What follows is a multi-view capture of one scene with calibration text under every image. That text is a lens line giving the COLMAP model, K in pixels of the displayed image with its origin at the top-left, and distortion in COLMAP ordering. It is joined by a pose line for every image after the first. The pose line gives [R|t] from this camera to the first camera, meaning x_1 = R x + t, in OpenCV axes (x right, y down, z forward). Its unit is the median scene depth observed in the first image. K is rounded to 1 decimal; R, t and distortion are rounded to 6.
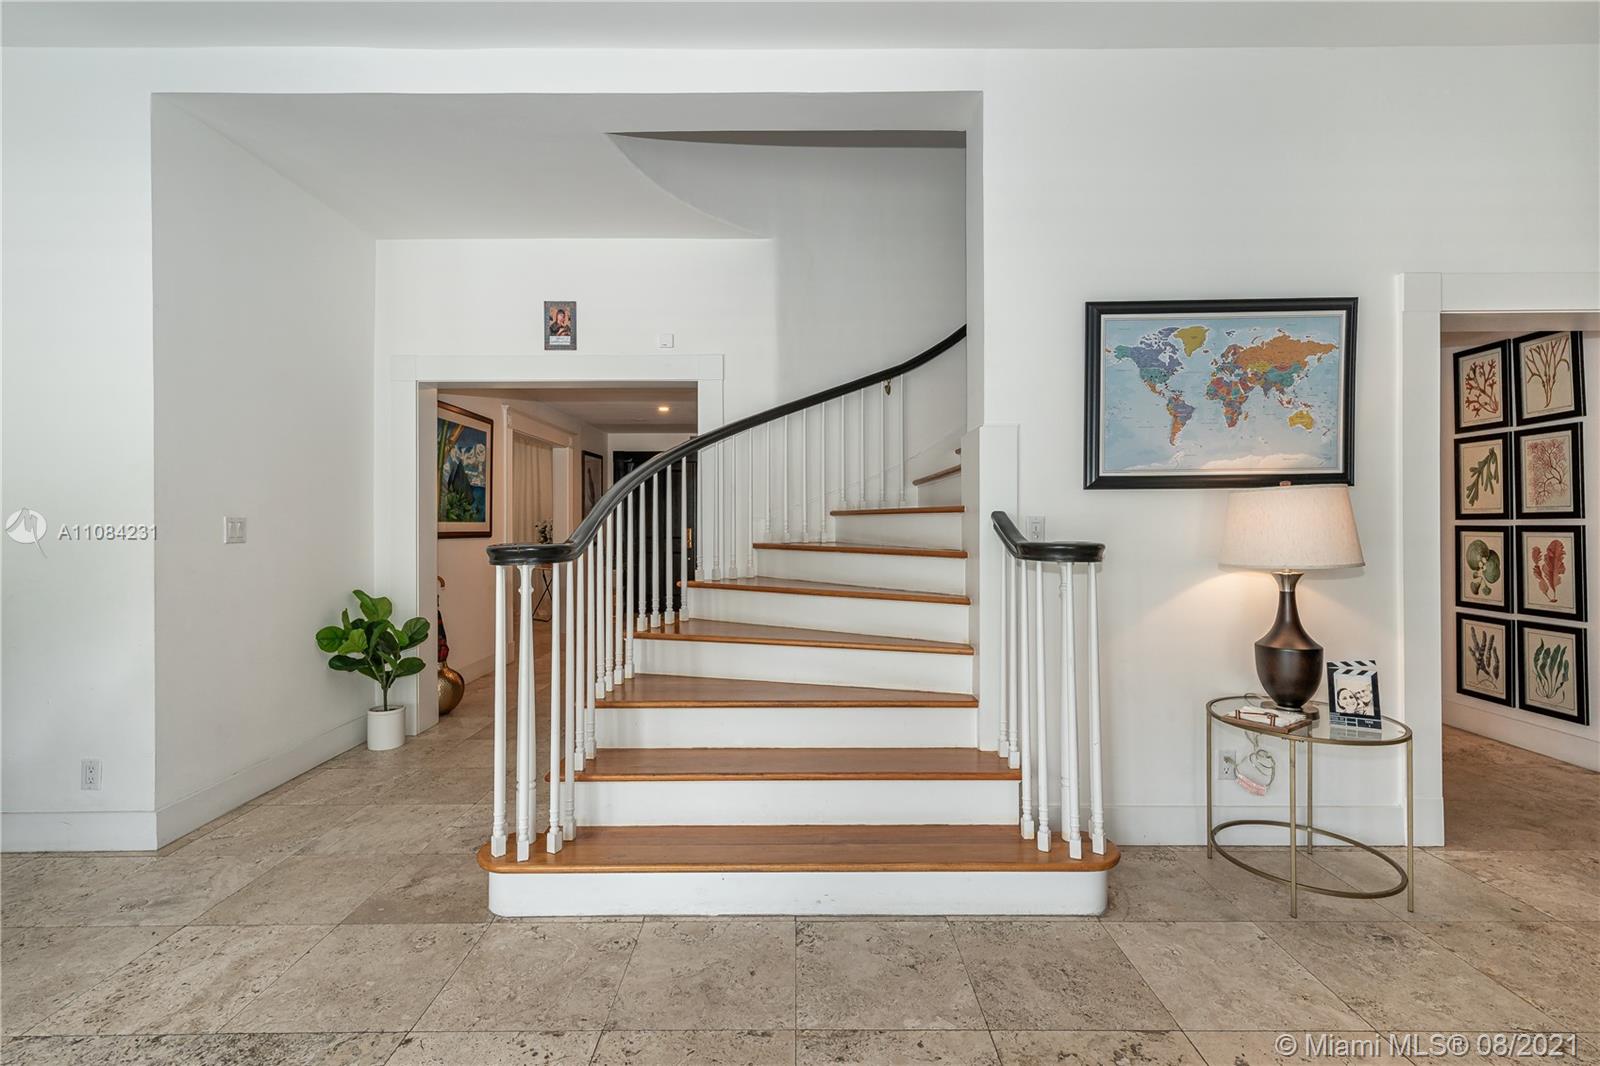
lens RADIAL K [[721.4, 0, 797.1], [0, 721.4, 524.4], [0, 0, 1]] dist [0.004744, 0.000018]
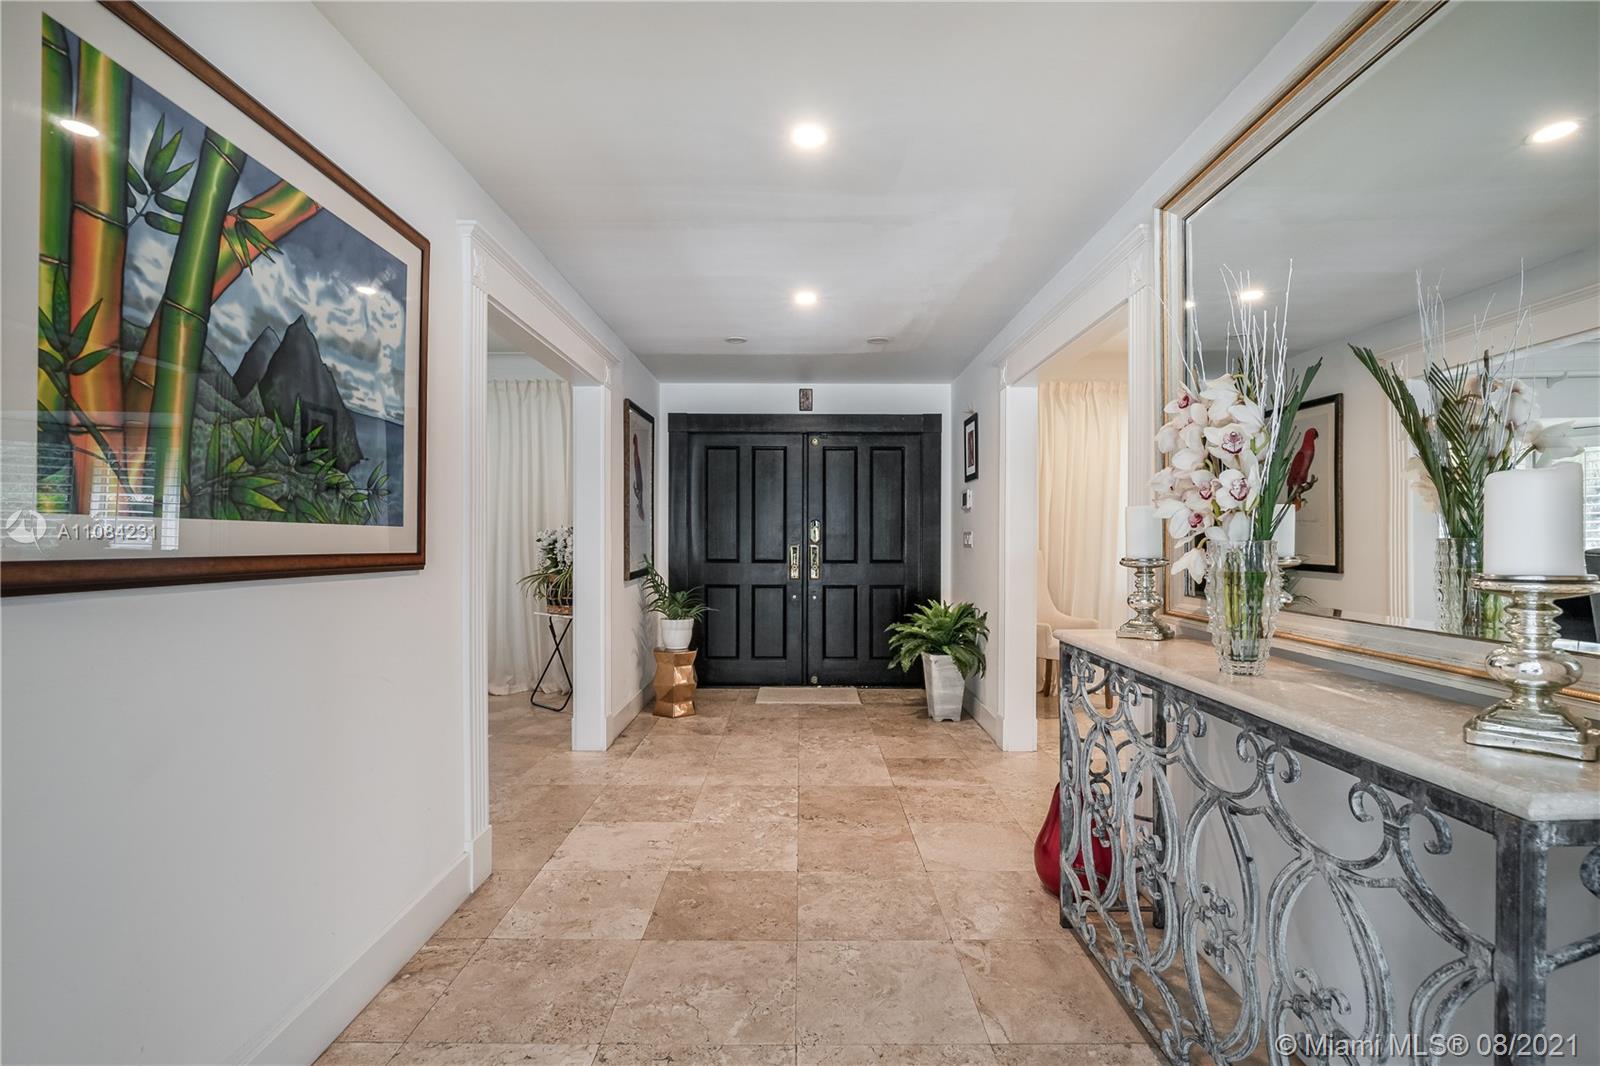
lens RADIAL K [[736.1, 0, 805.7], [0, 736.1, 538.1], [0, 0, 1]] dist [0.003031, 0.001404]
pose [[0.999872, 0.007590, 0.014103, -0.582911], [-0.007517, 0.999958, -0.005234, 0.008230], [-0.014142, 0.005127, 0.999887, 1.545435]]
